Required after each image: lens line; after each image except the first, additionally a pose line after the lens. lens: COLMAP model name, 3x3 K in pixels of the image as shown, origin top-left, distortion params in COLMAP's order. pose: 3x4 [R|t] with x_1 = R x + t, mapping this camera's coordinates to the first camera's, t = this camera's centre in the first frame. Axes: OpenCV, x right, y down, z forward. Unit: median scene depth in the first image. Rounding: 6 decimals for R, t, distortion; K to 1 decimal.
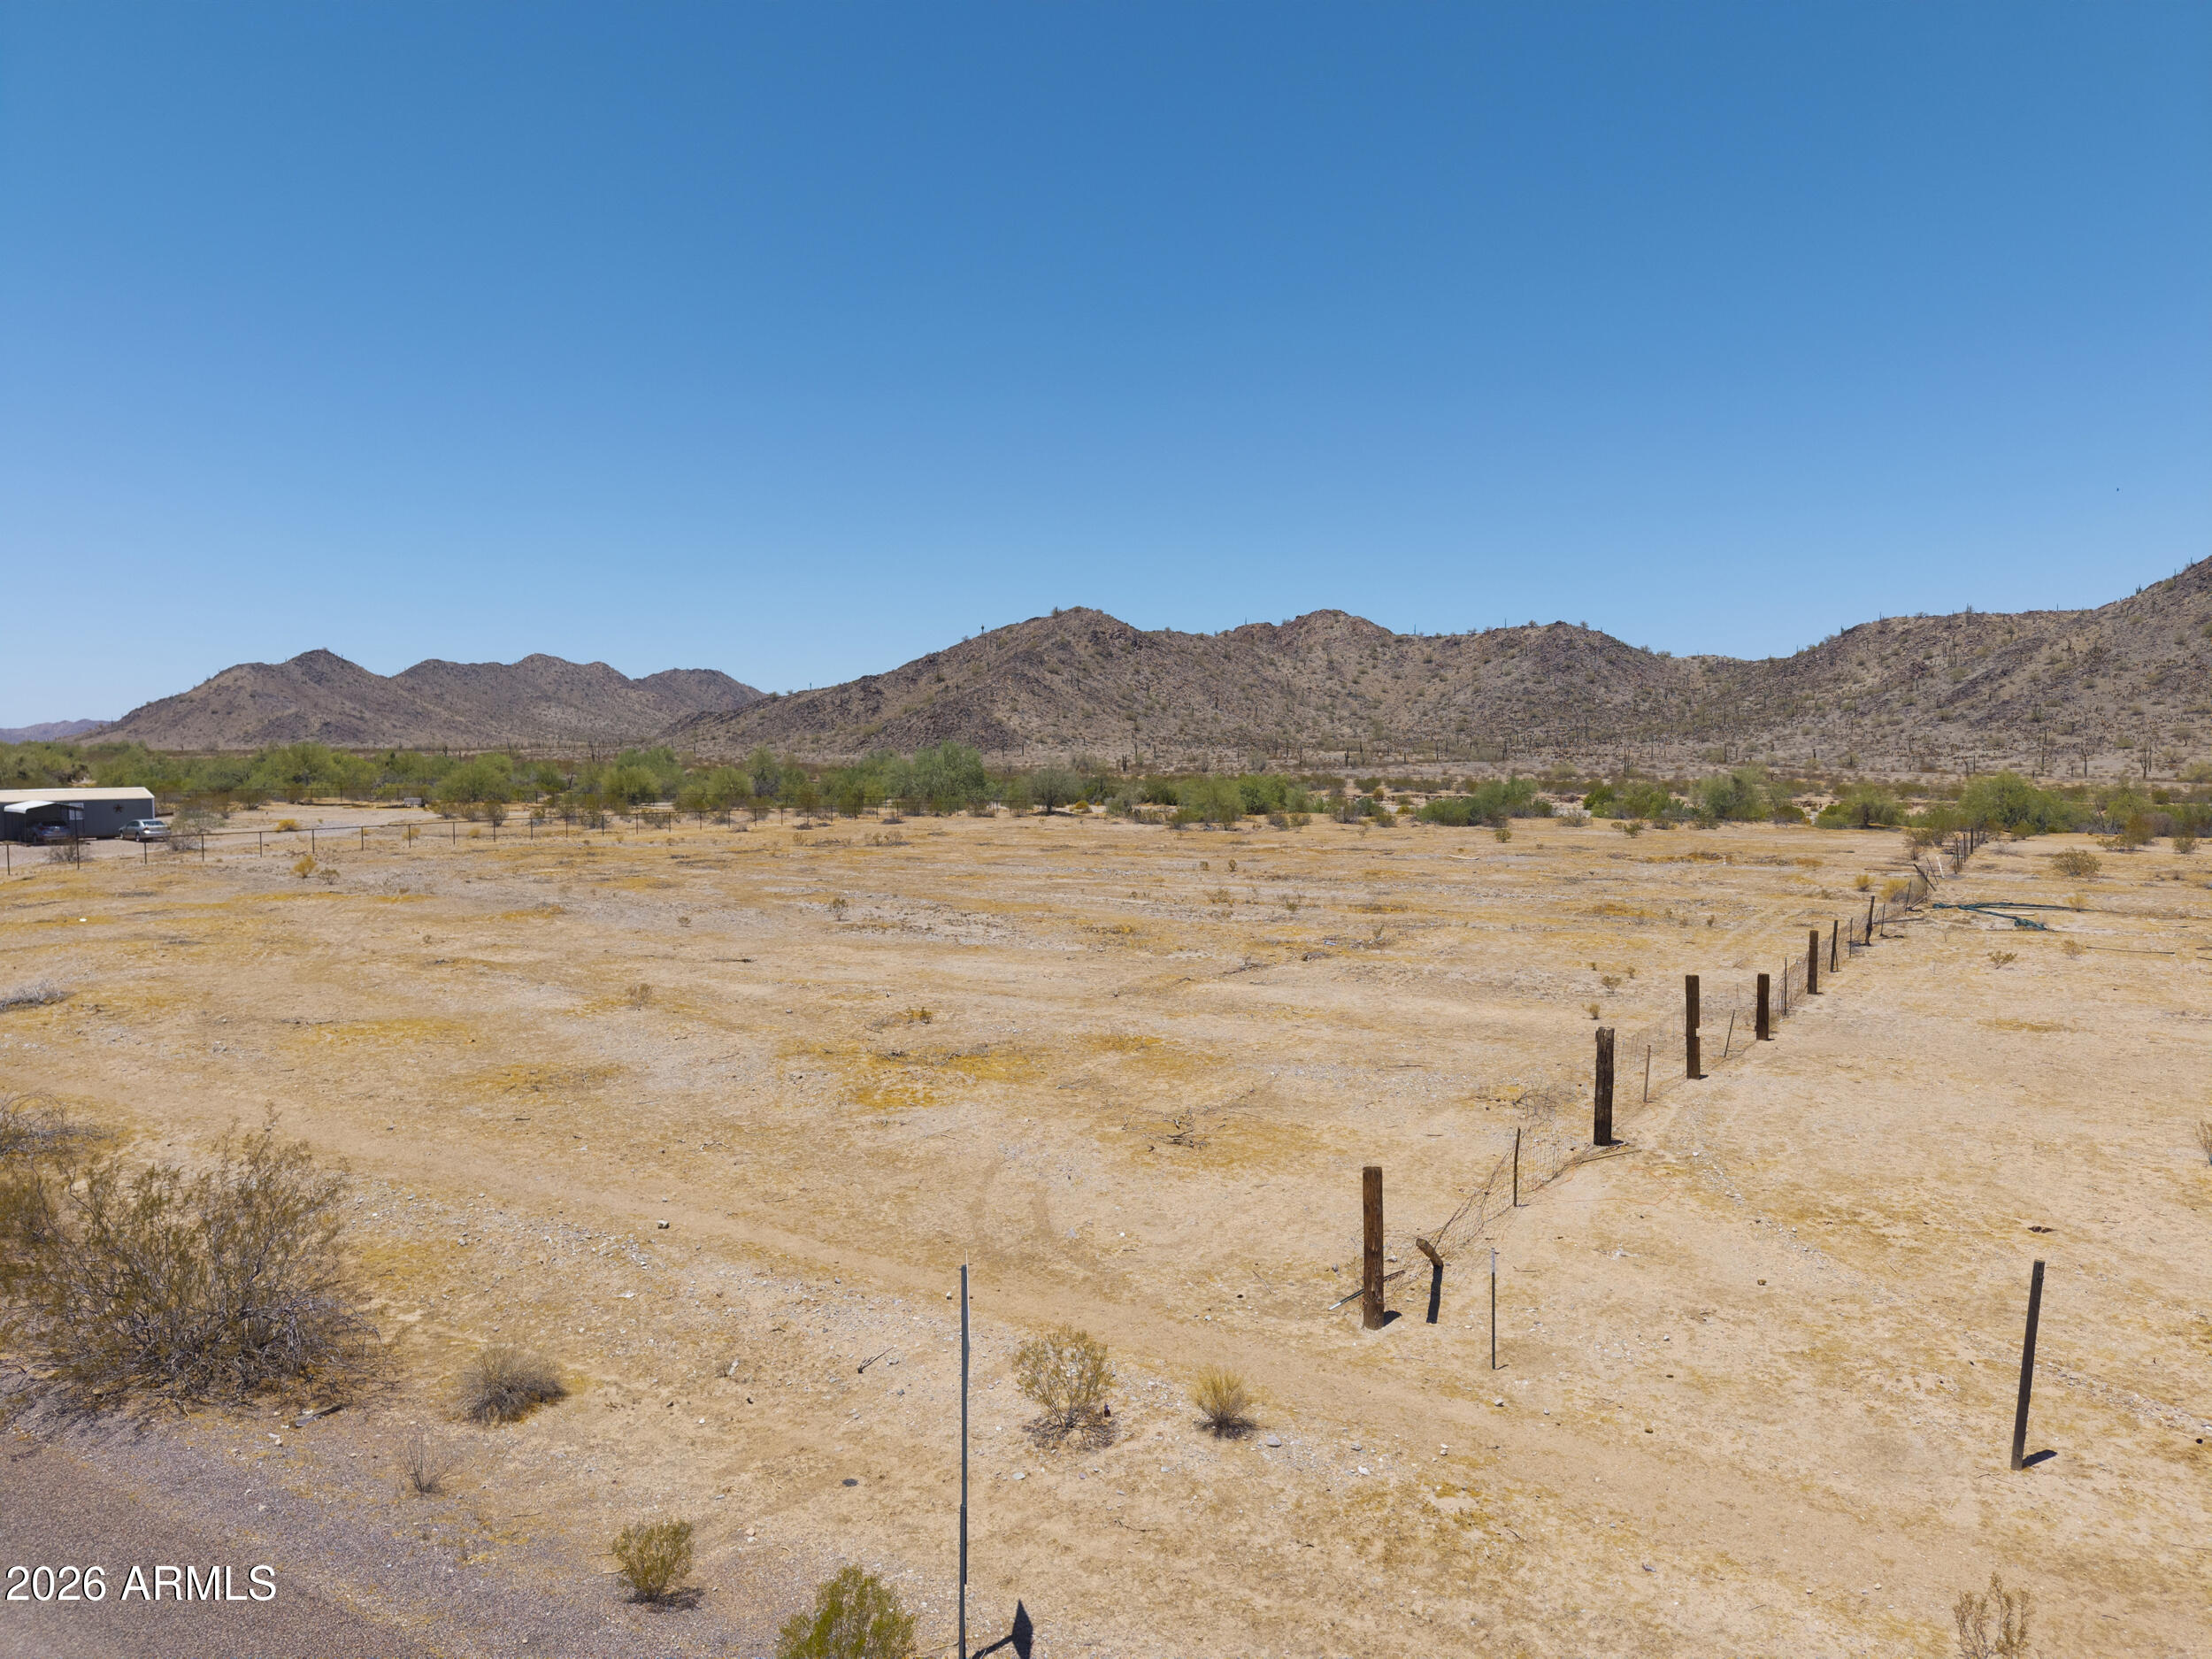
lens RADIAL K [[1452.7, 0, 1105.2], [0, 1452.7, 853.5], [0, 0, 1]] dist [0.050536, -0.062895]
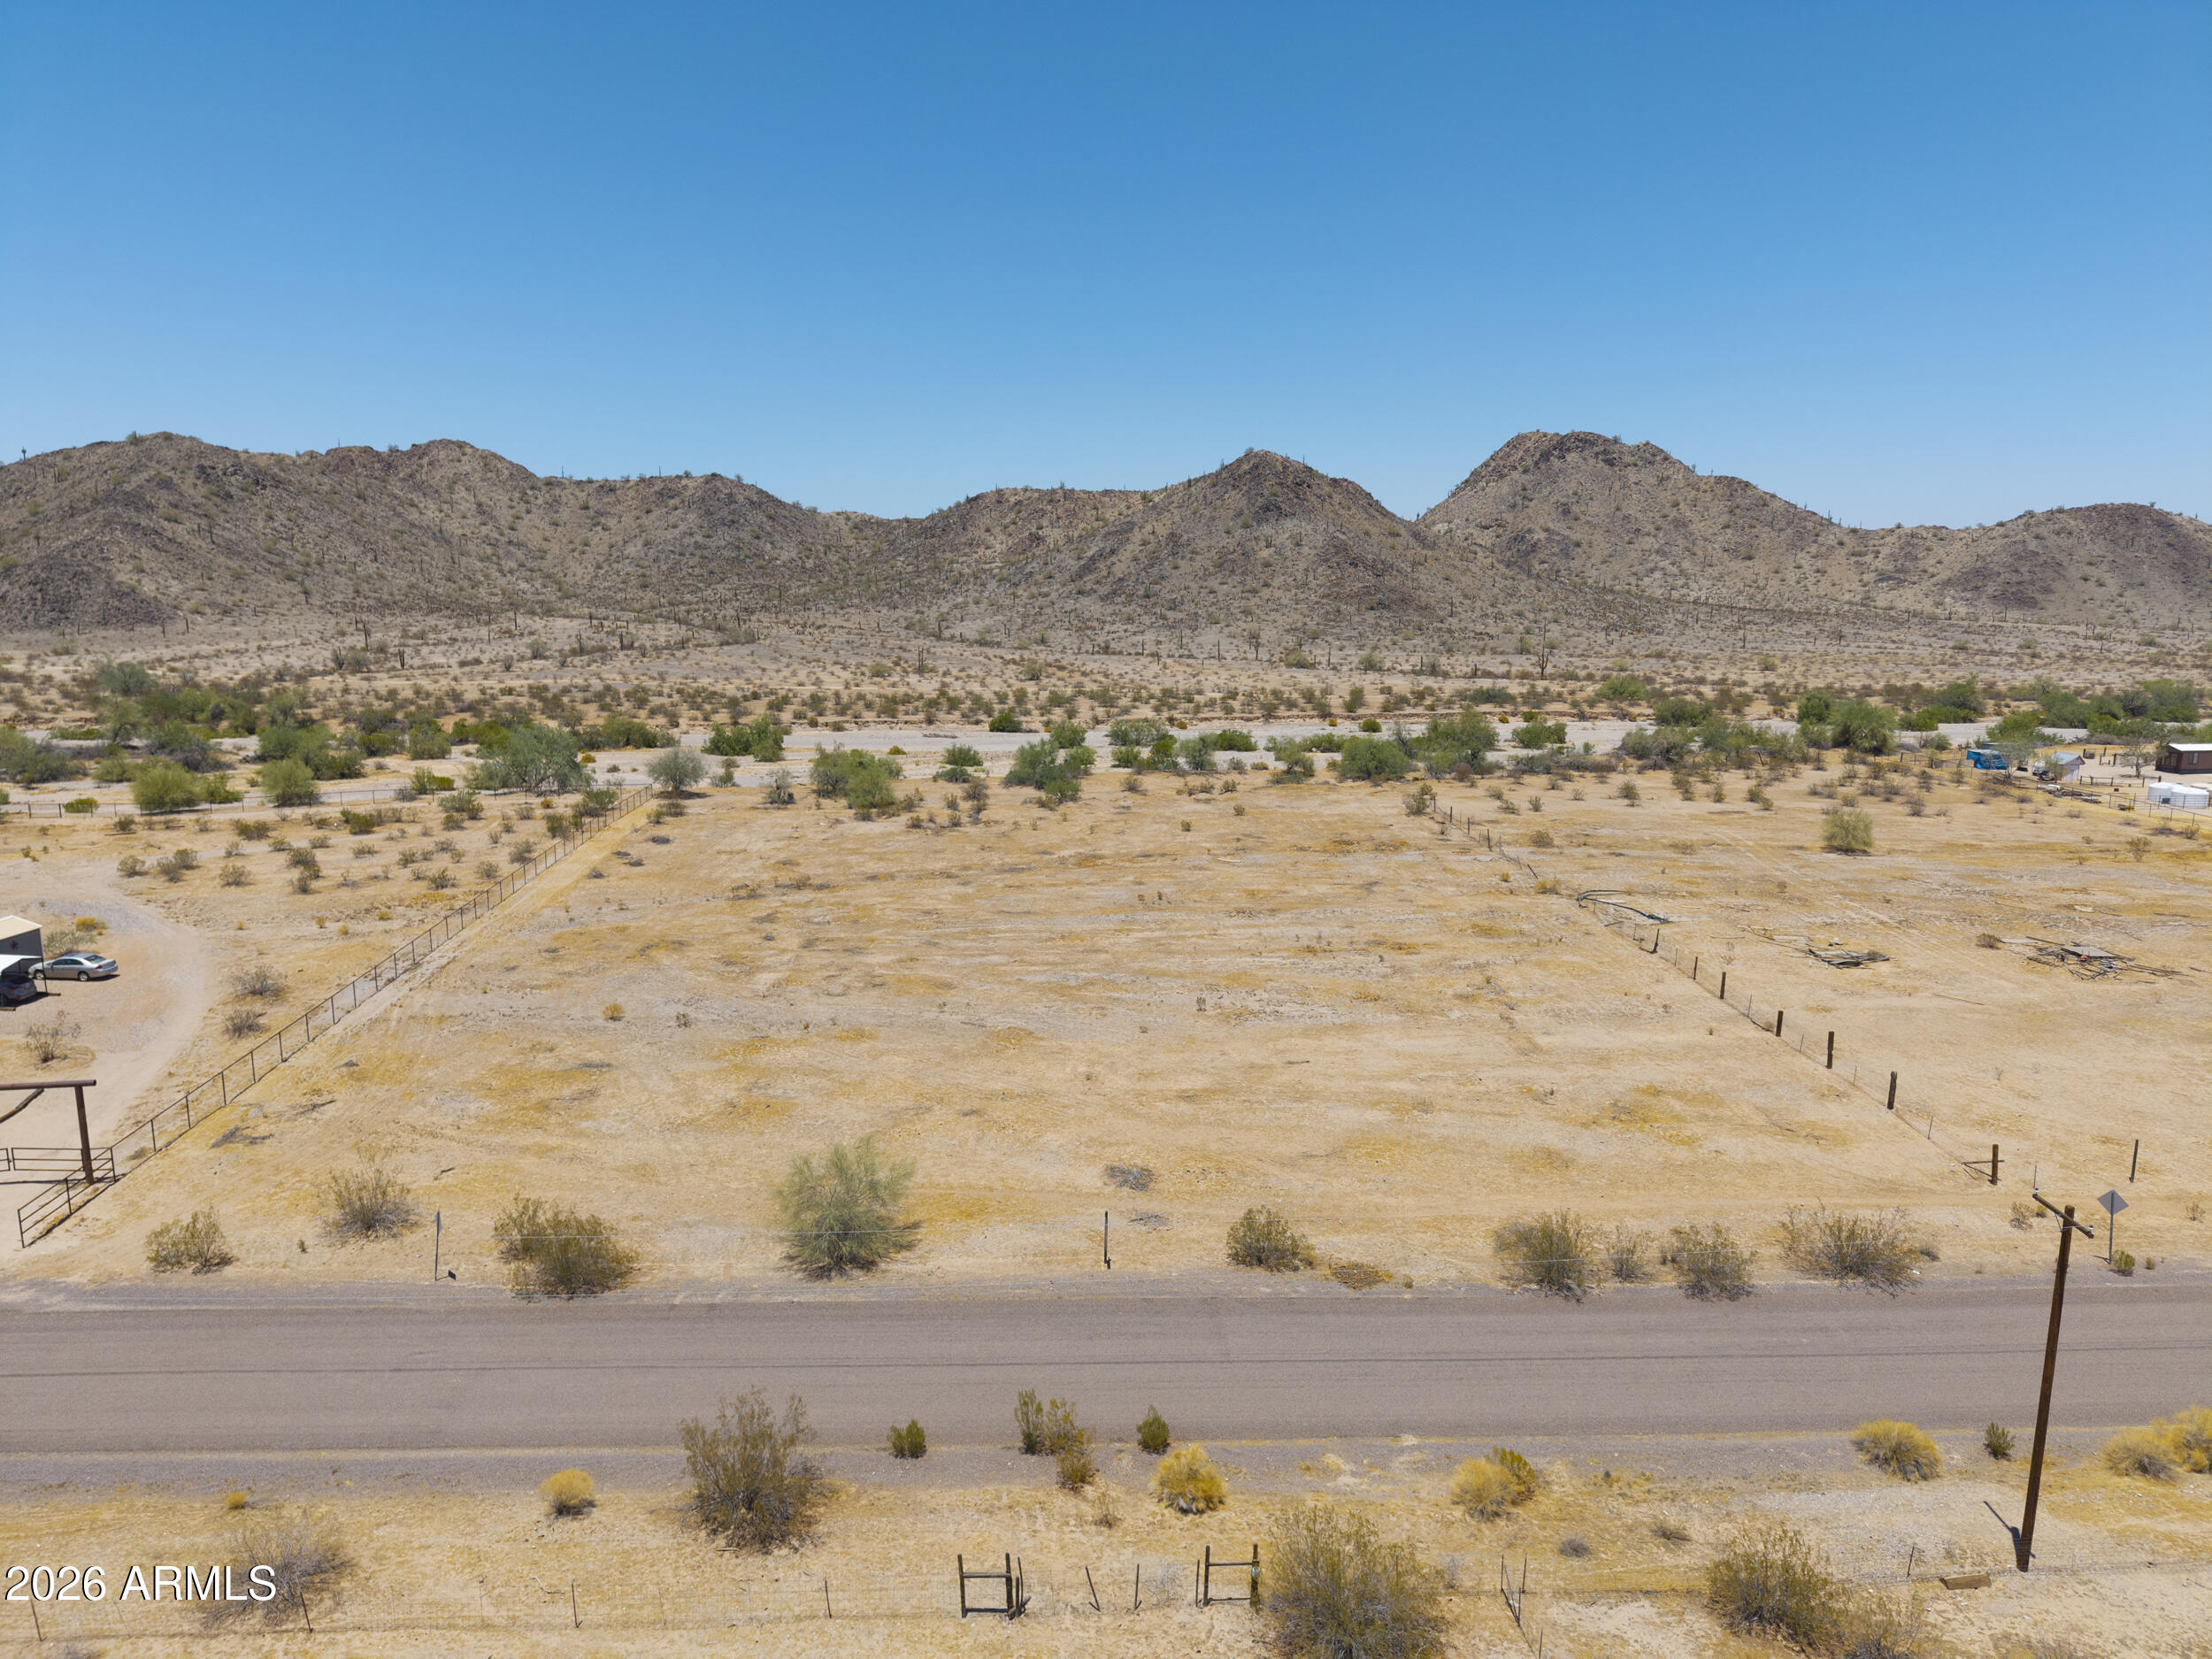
lens RADIAL K [[1458.7, 0, 1108.2], [0, 1458.7, 900.1], [0, 0, 1]] dist [0.029553, -0.033876]
pose [[0.816075, -0.122218, 0.564876, -0.091936], [0.034884, 0.986019, 0.162941, -0.025234], [-0.576893, -0.113267, 0.808928, -0.022543]]
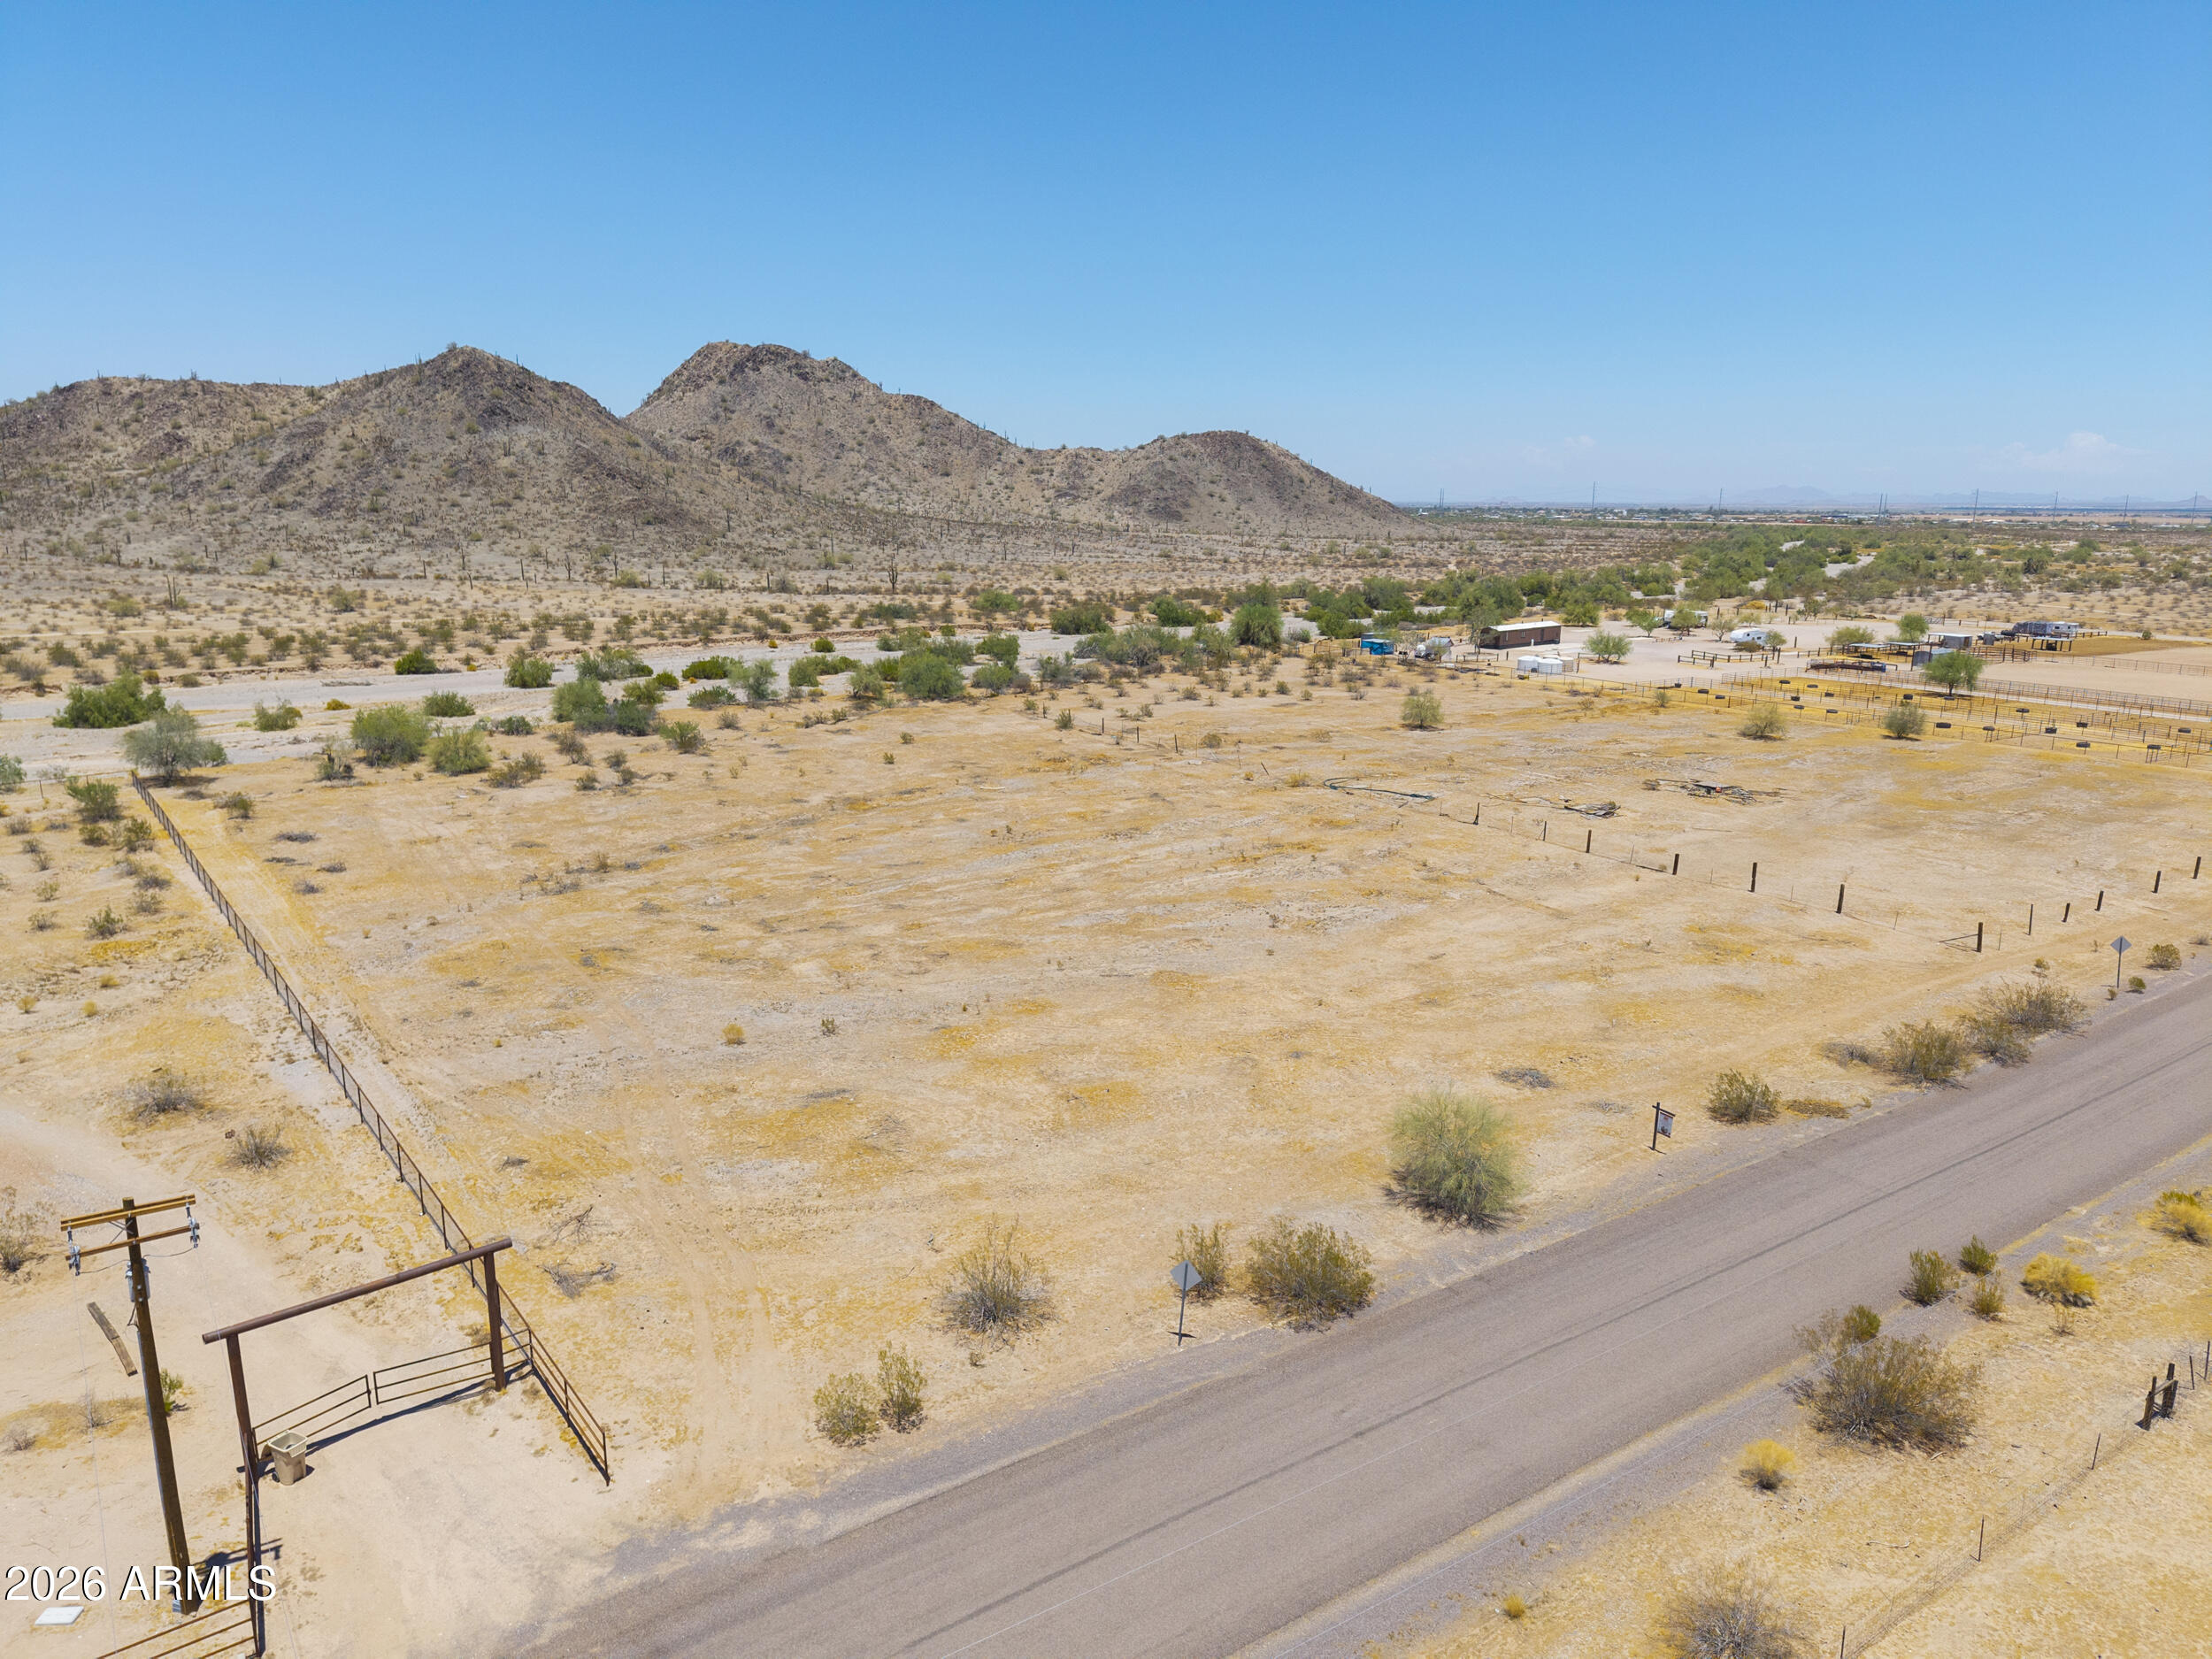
lens RADIAL K [[1486.8, 0, 1111.7], [0, 1486.8, 834.5], [0, 0, 1]] dist [0.026554, -0.028540]
pose [[0.384765, -0.204516, 0.900072, -0.135226], [0.055760, 0.978513, 0.198503, -0.029262], [-0.921329, -0.026189, 0.387901, 0.036022]]
